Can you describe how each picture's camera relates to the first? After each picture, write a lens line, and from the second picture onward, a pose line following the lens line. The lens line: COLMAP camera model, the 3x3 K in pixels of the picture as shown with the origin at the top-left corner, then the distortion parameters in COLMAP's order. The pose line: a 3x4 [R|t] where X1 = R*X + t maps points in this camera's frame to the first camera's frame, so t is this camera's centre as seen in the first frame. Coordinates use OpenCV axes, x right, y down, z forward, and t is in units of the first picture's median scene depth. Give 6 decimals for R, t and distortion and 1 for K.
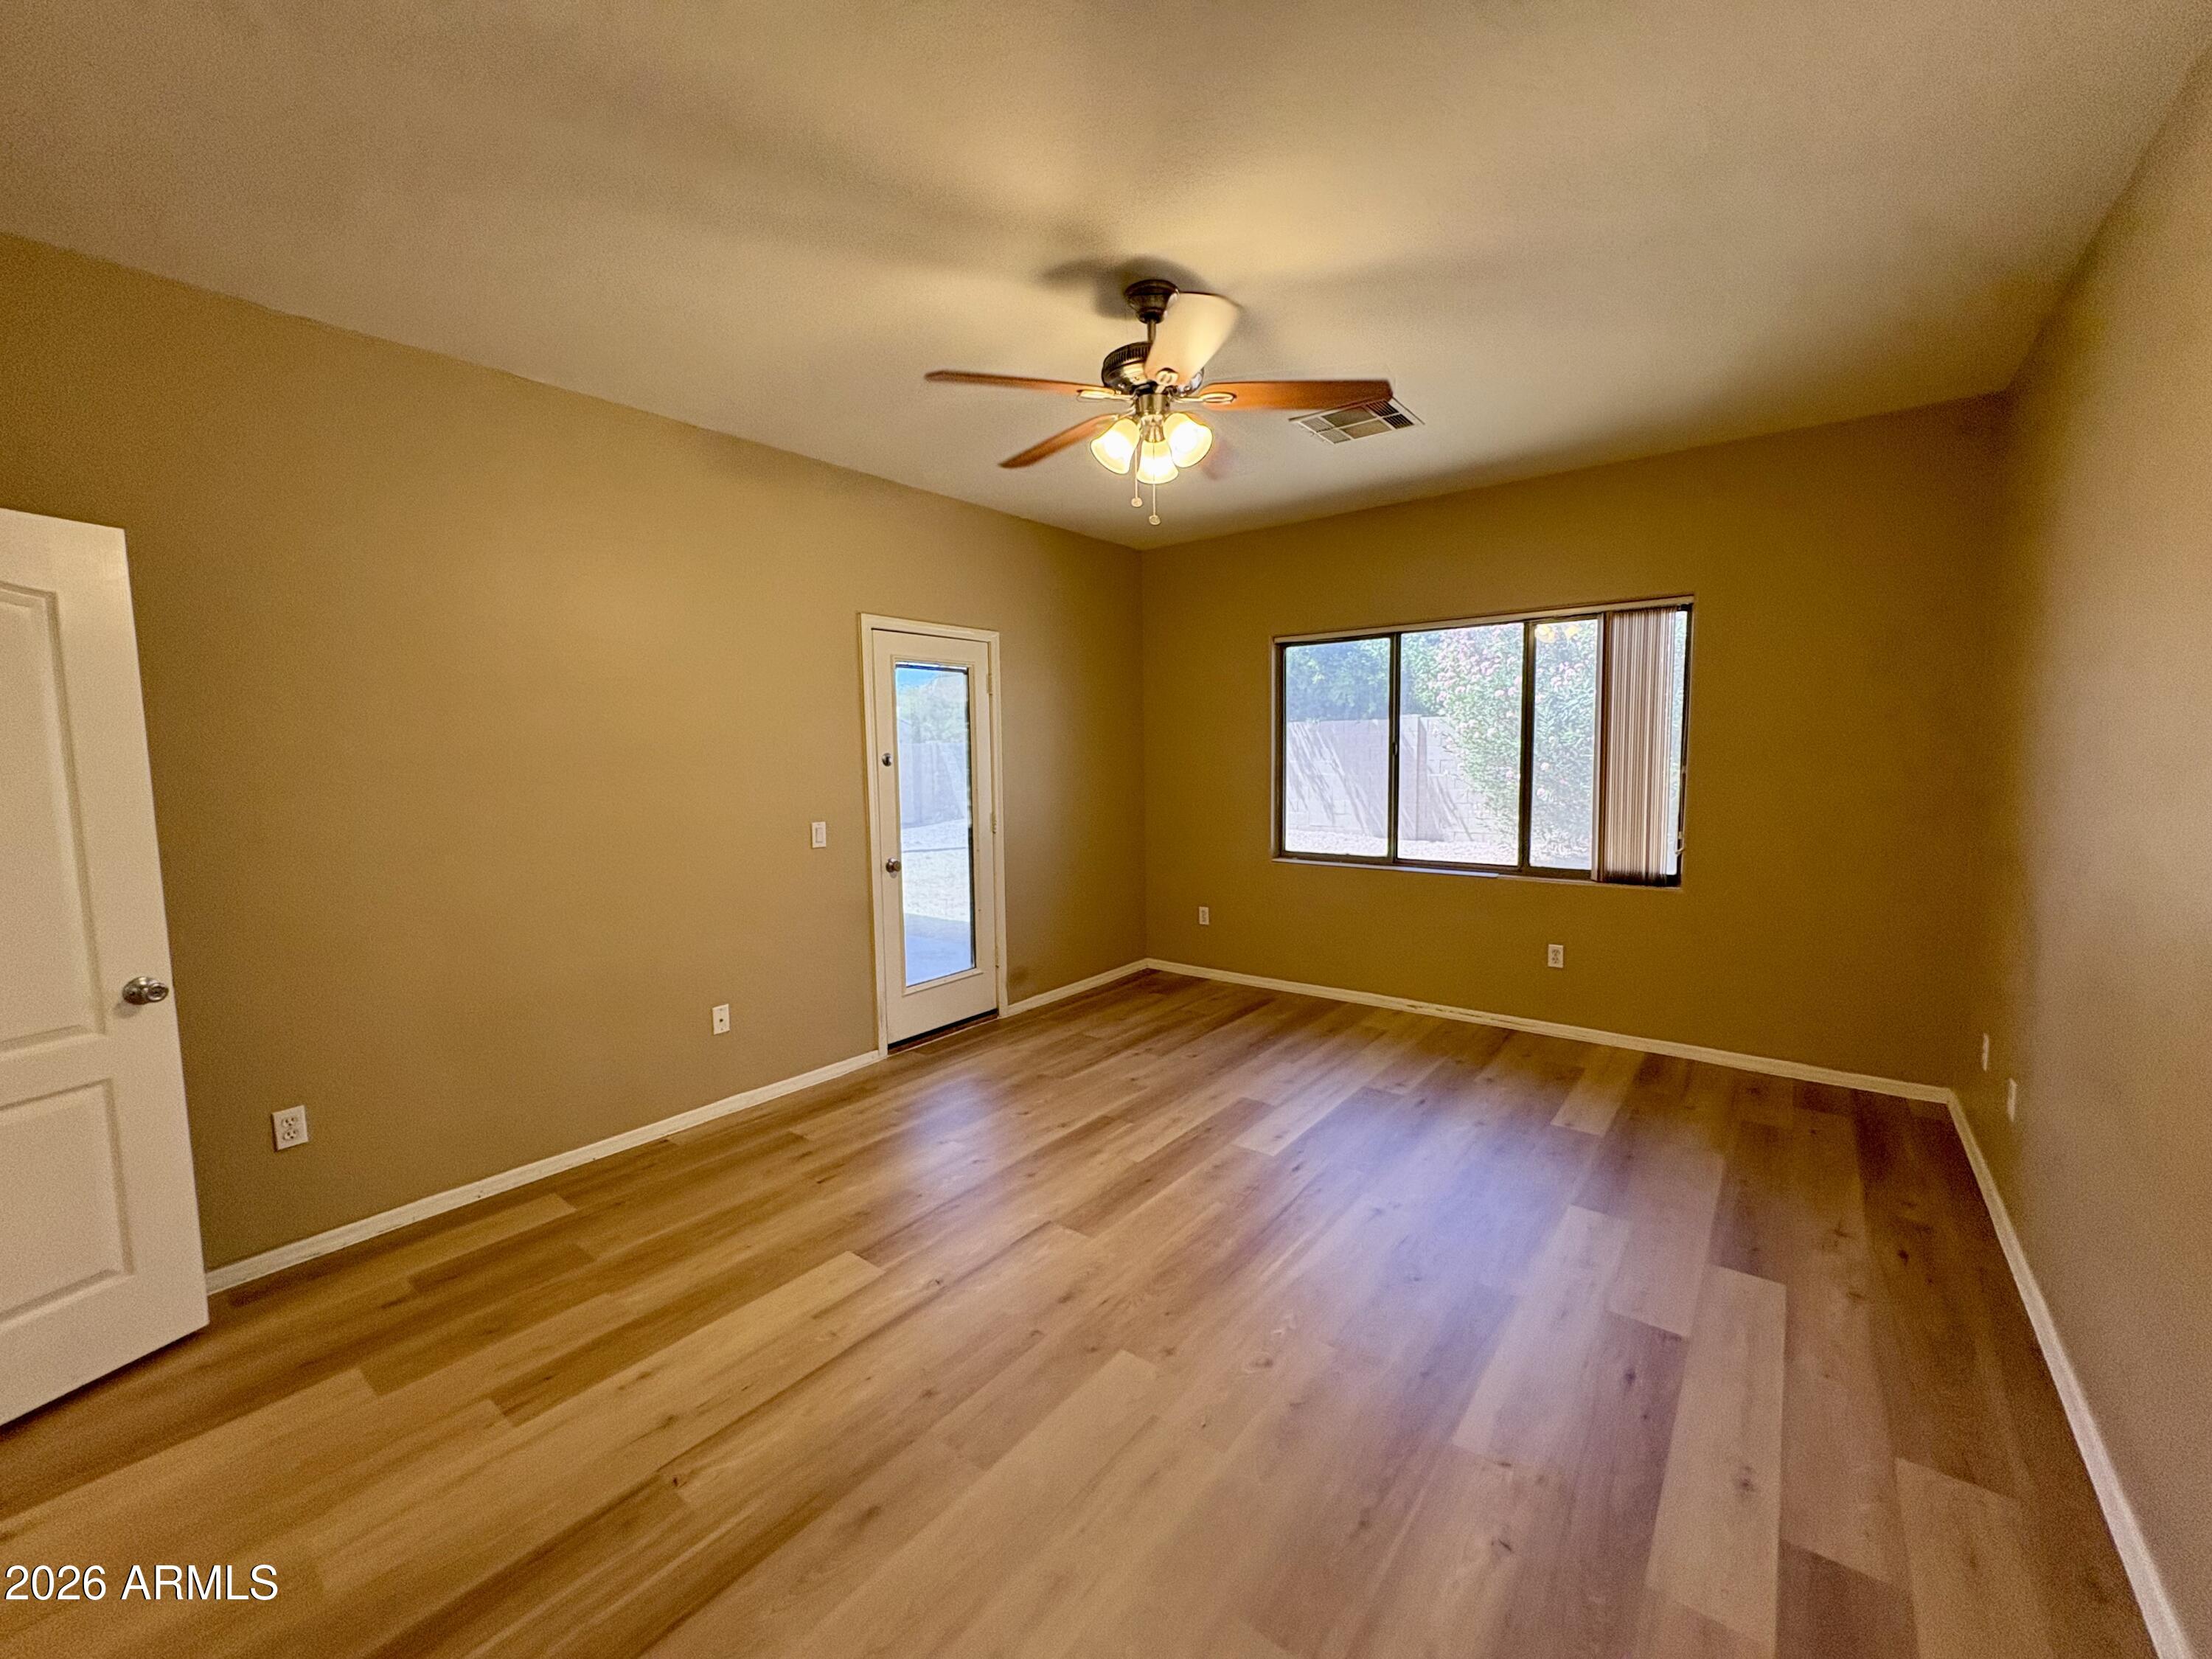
lens RADIAL K [[884.3, 0, 1104.4], [0, 884.3, 824.5], [0, 0, 1]] dist [0.000192, 0.000947]
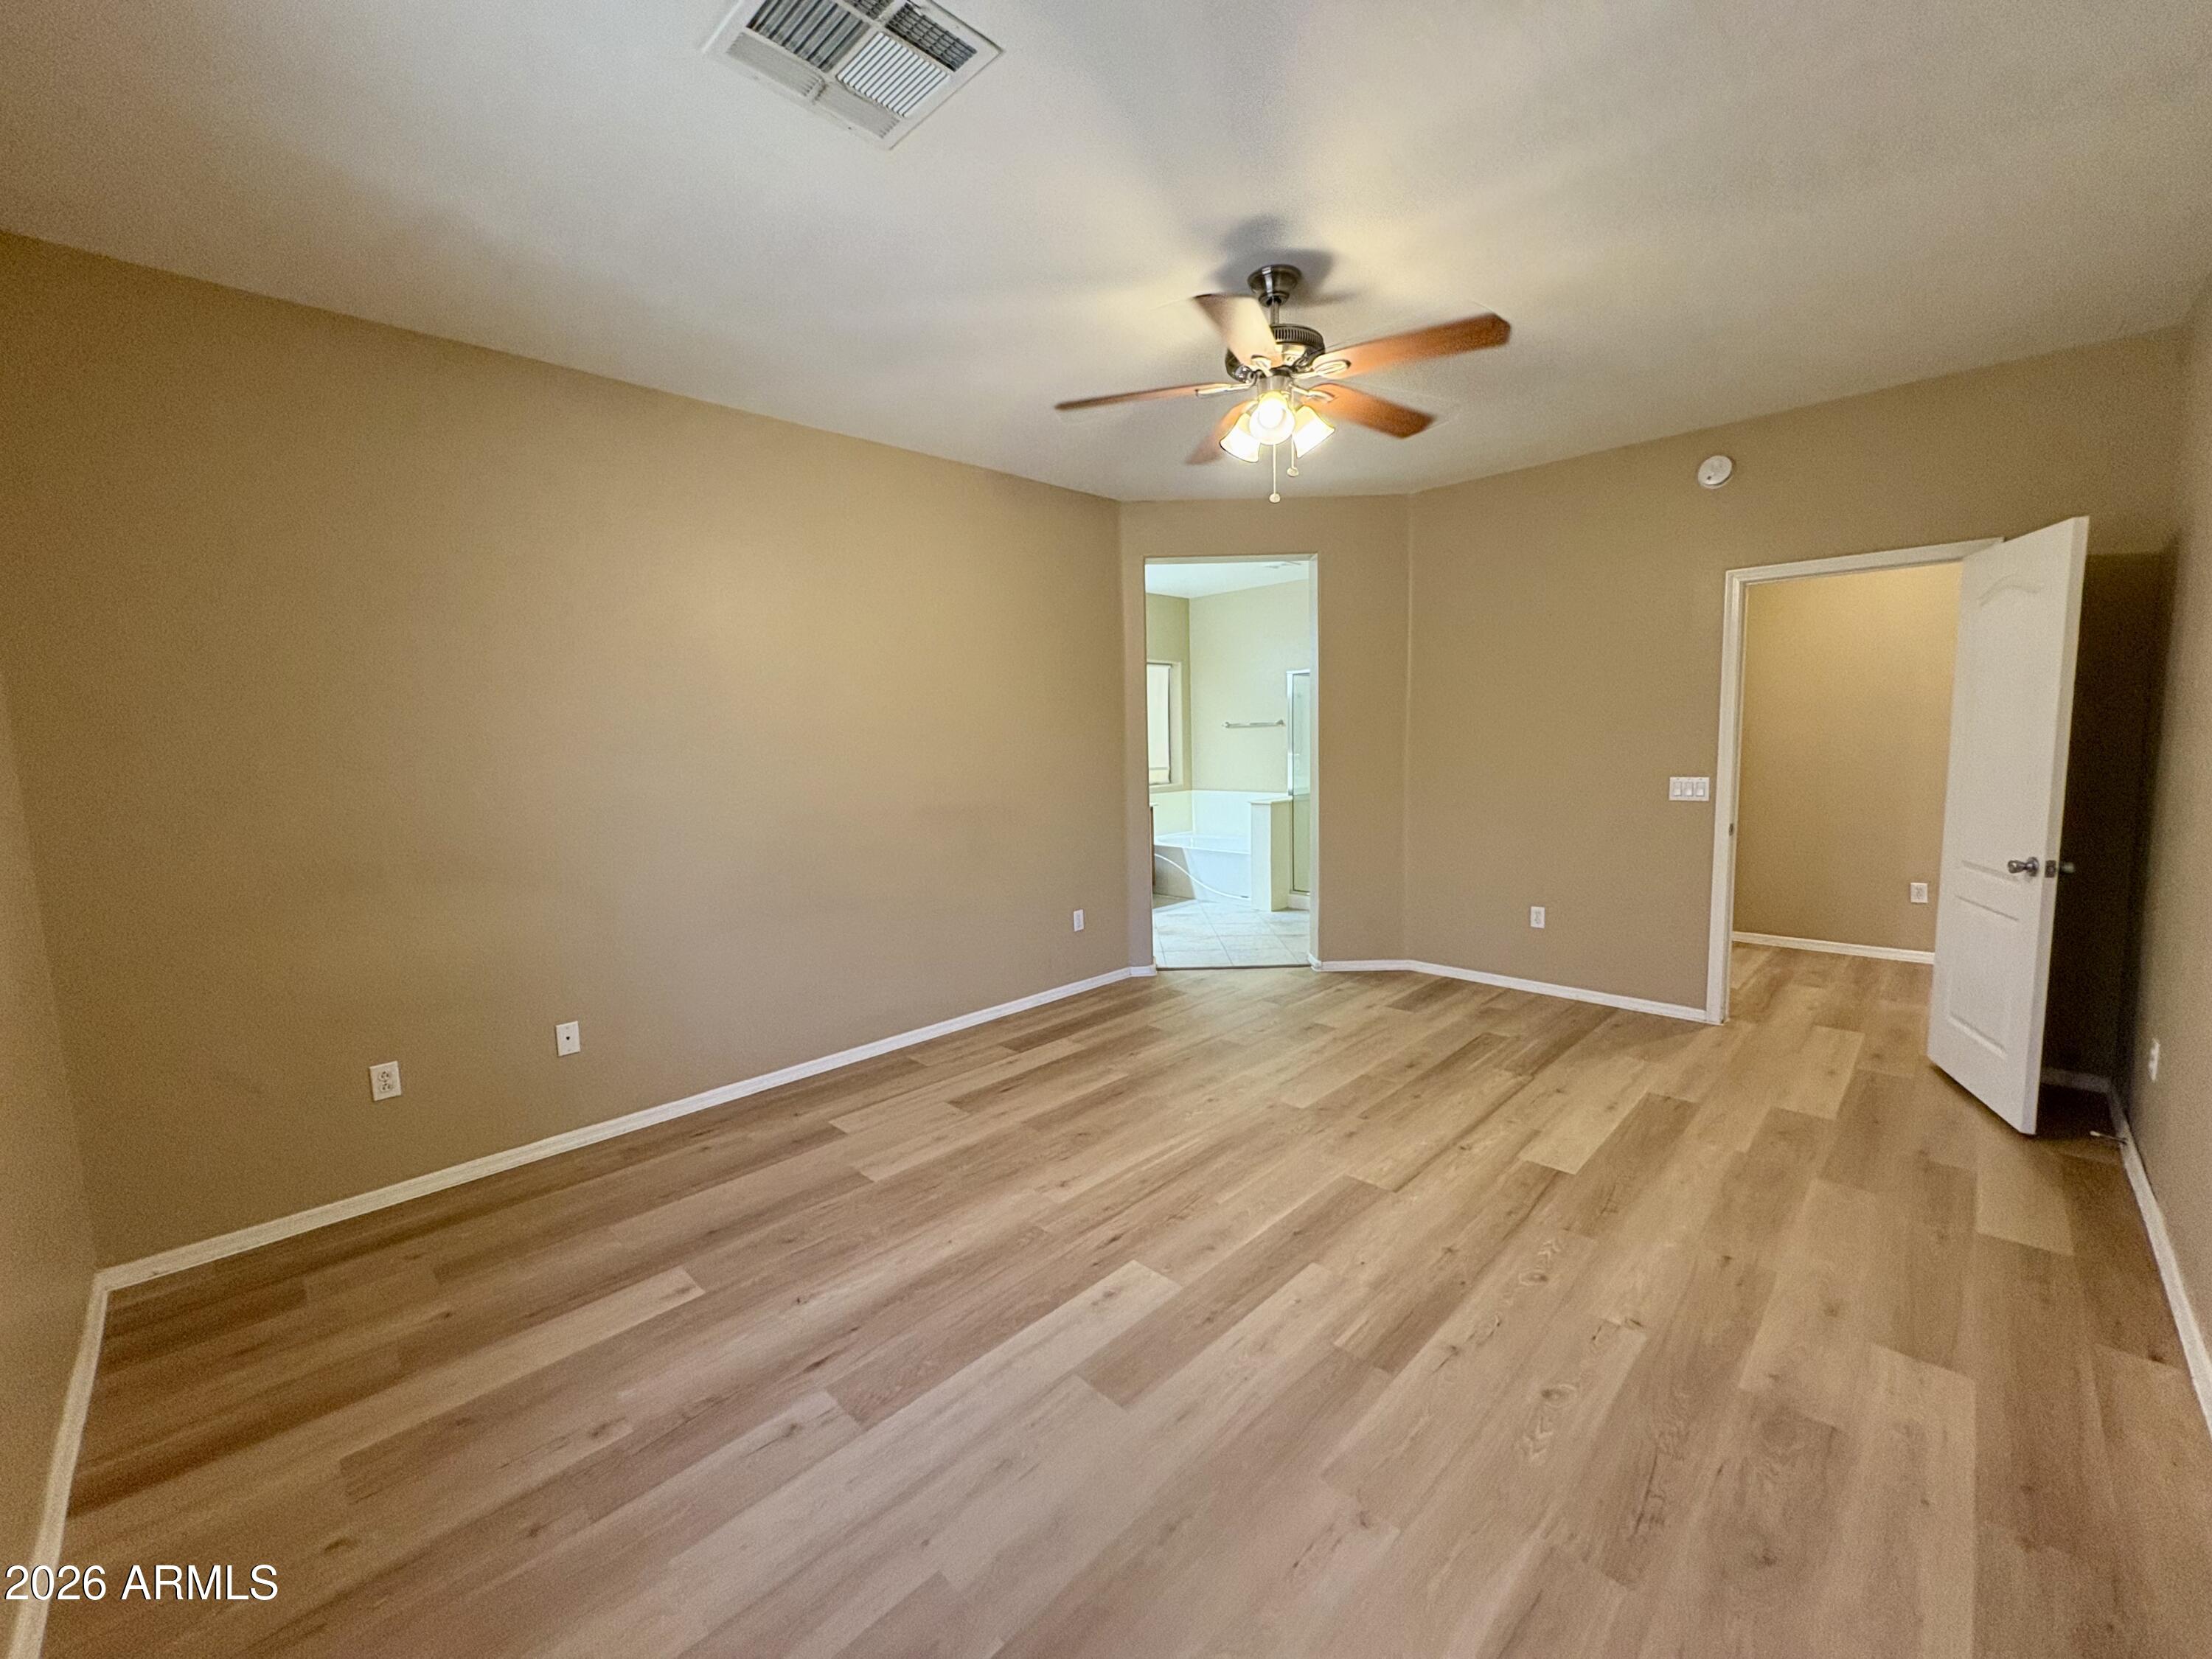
lens RADIAL K [[884.3, 0, 1106.4], [0, 884.3, 821.9], [0, 0, 1]] dist [0.000192, 0.000947]
pose [[-0.992959, 0.029822, 0.114646, 0.113175], [0.050535, 0.981950, 0.182262, -0.132441], [-0.107141, 0.186772, -0.976543, 1.631012]]
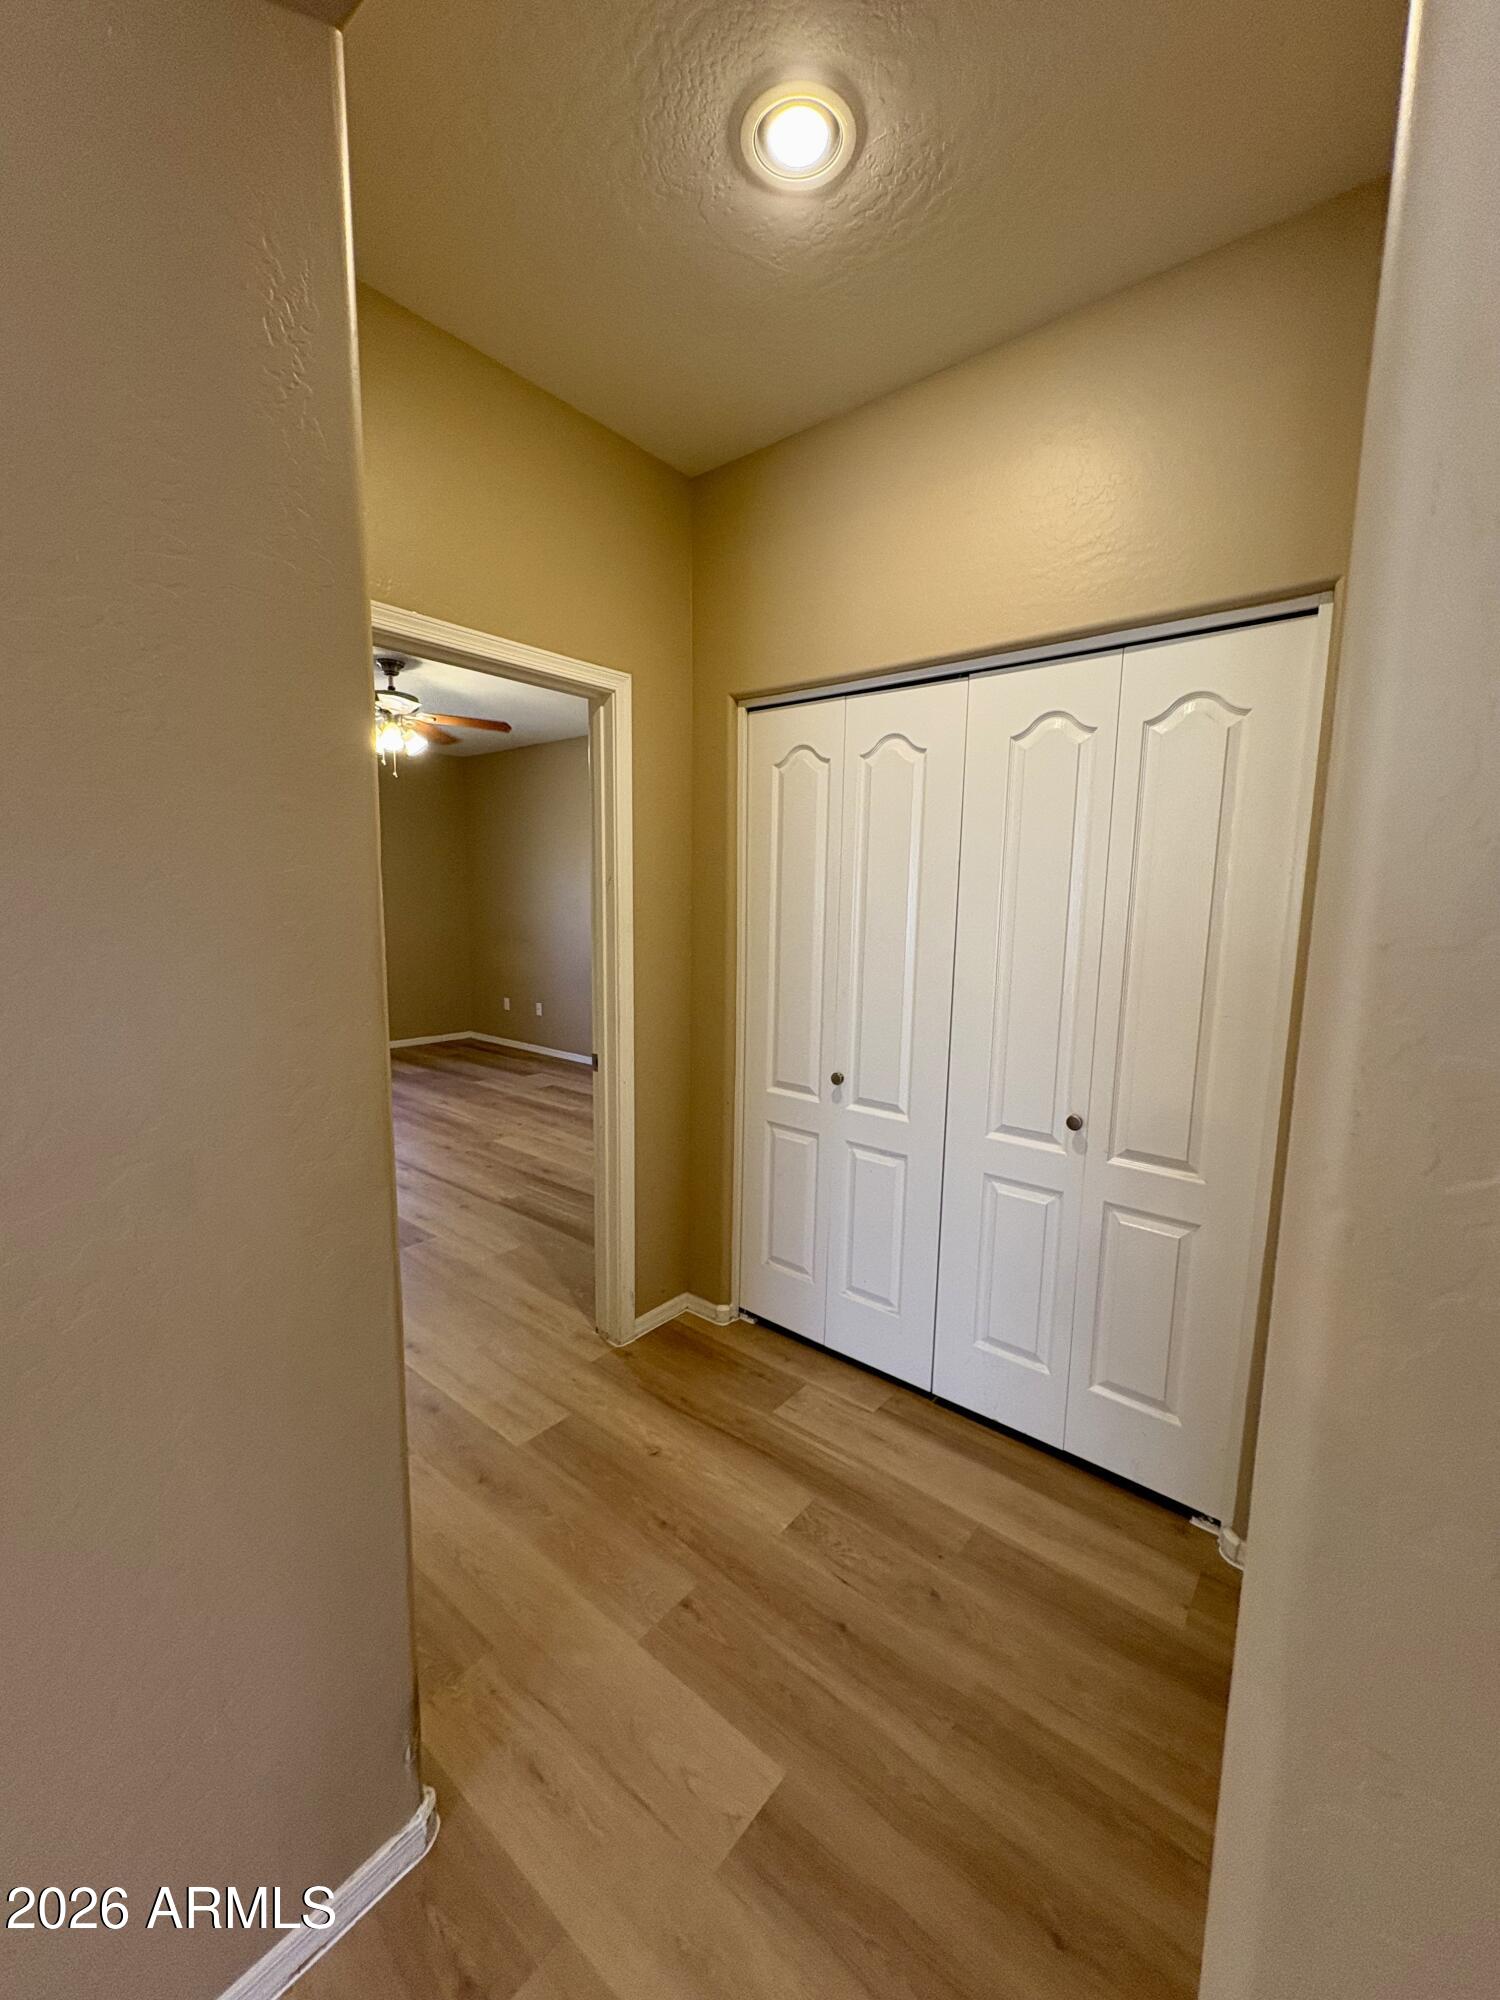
lens RADIAL K [[799.6, 0, 759.0], [0, 799.6, 1003.4], [0, 0, 1]] dist [0.000192, 0.000947]
pose [[0.012887, -0.119596, 0.992739, -1.393816], [0.071909, 0.990362, 0.118377, 0.009770], [-0.997328, 0.069861, 0.021362, 0.131280]]
